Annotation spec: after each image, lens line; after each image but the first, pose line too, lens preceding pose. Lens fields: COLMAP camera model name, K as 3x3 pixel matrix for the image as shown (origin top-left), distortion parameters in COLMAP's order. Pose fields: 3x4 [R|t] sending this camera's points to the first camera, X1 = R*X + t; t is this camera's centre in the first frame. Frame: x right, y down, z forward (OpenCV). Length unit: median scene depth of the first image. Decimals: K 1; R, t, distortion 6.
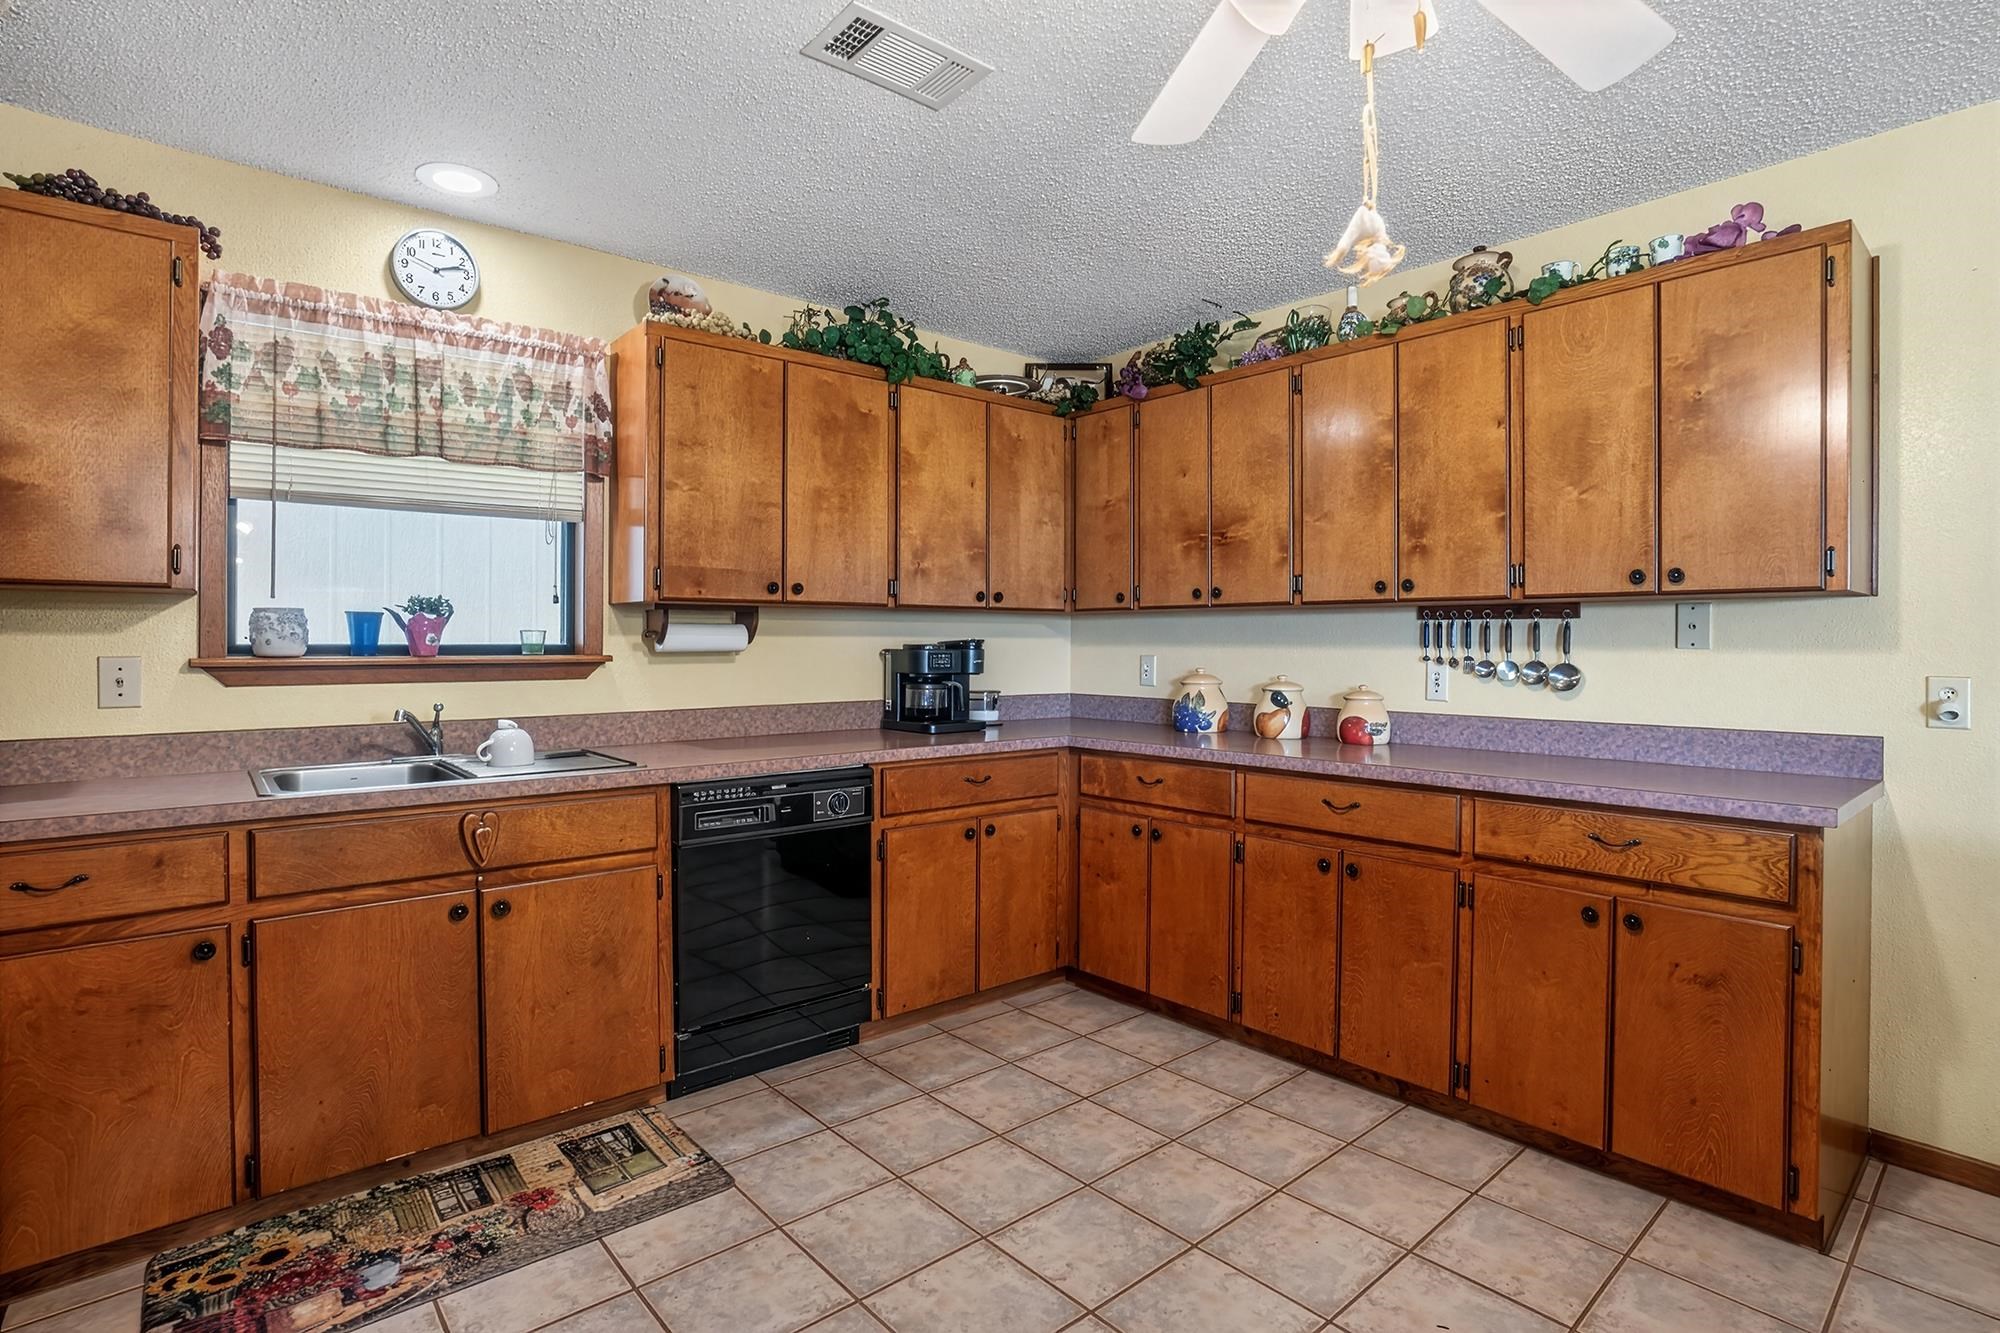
lens RADIAL K [[972.7, 0, 1006.5], [0, 972.7, 656.0], [0, 0, 1]] dist [-0.023454, 0.001799]
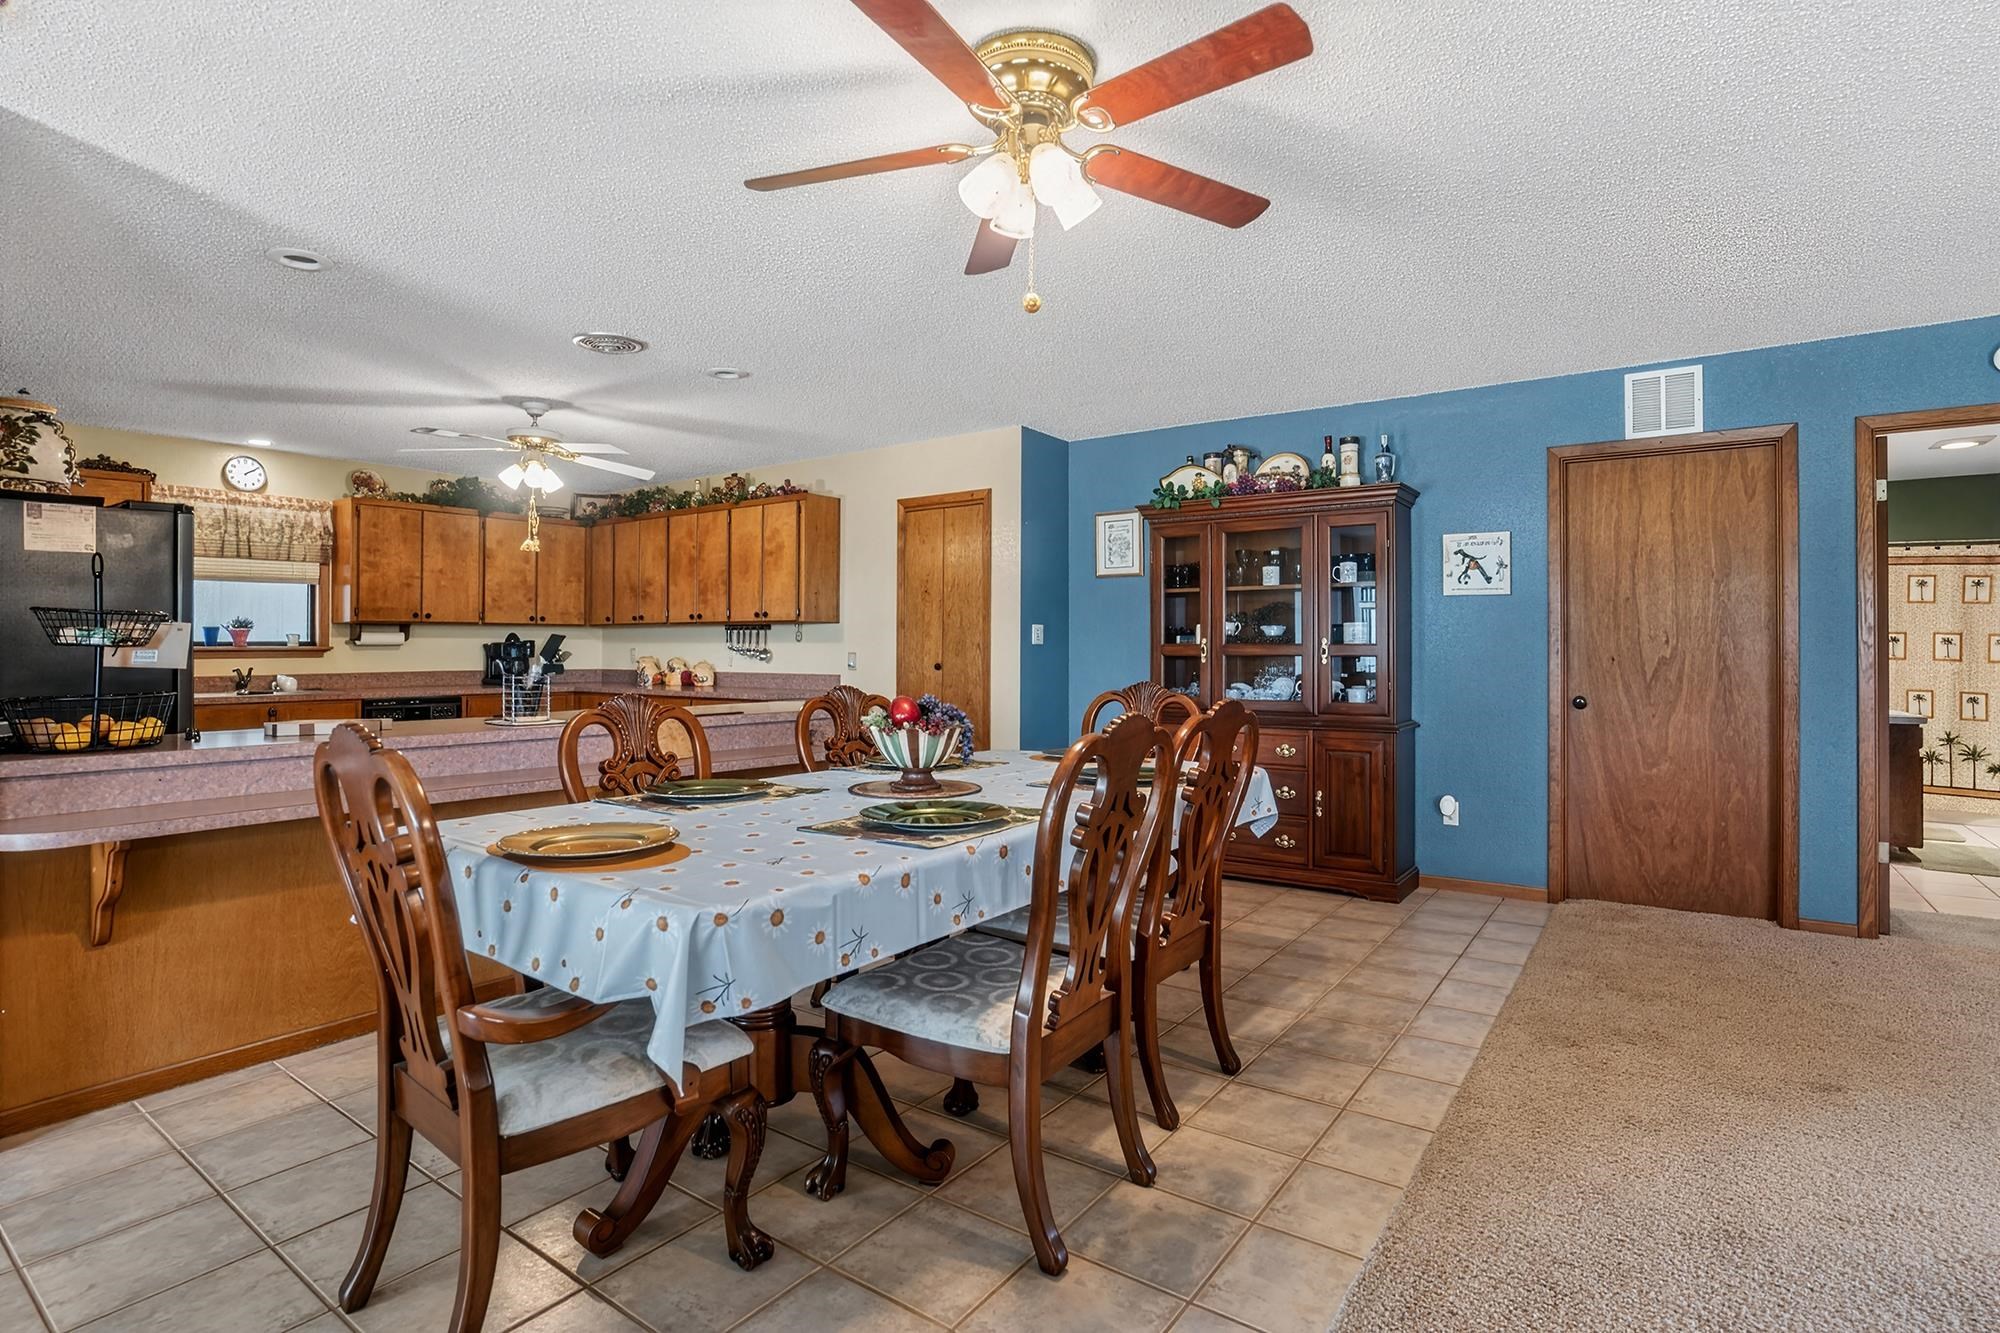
lens RADIAL K [[972.7, 0, 974.4], [0, 972.7, 658.4], [0, 0, 1]] dist [-0.023454, 0.001799]
pose [[0.977284, -0.003626, 0.211905, 0.539702], [0.003823, 0.999993, -0.000521, 0.032500], [-0.211901, 0.001320, 0.977290, -1.416498]]
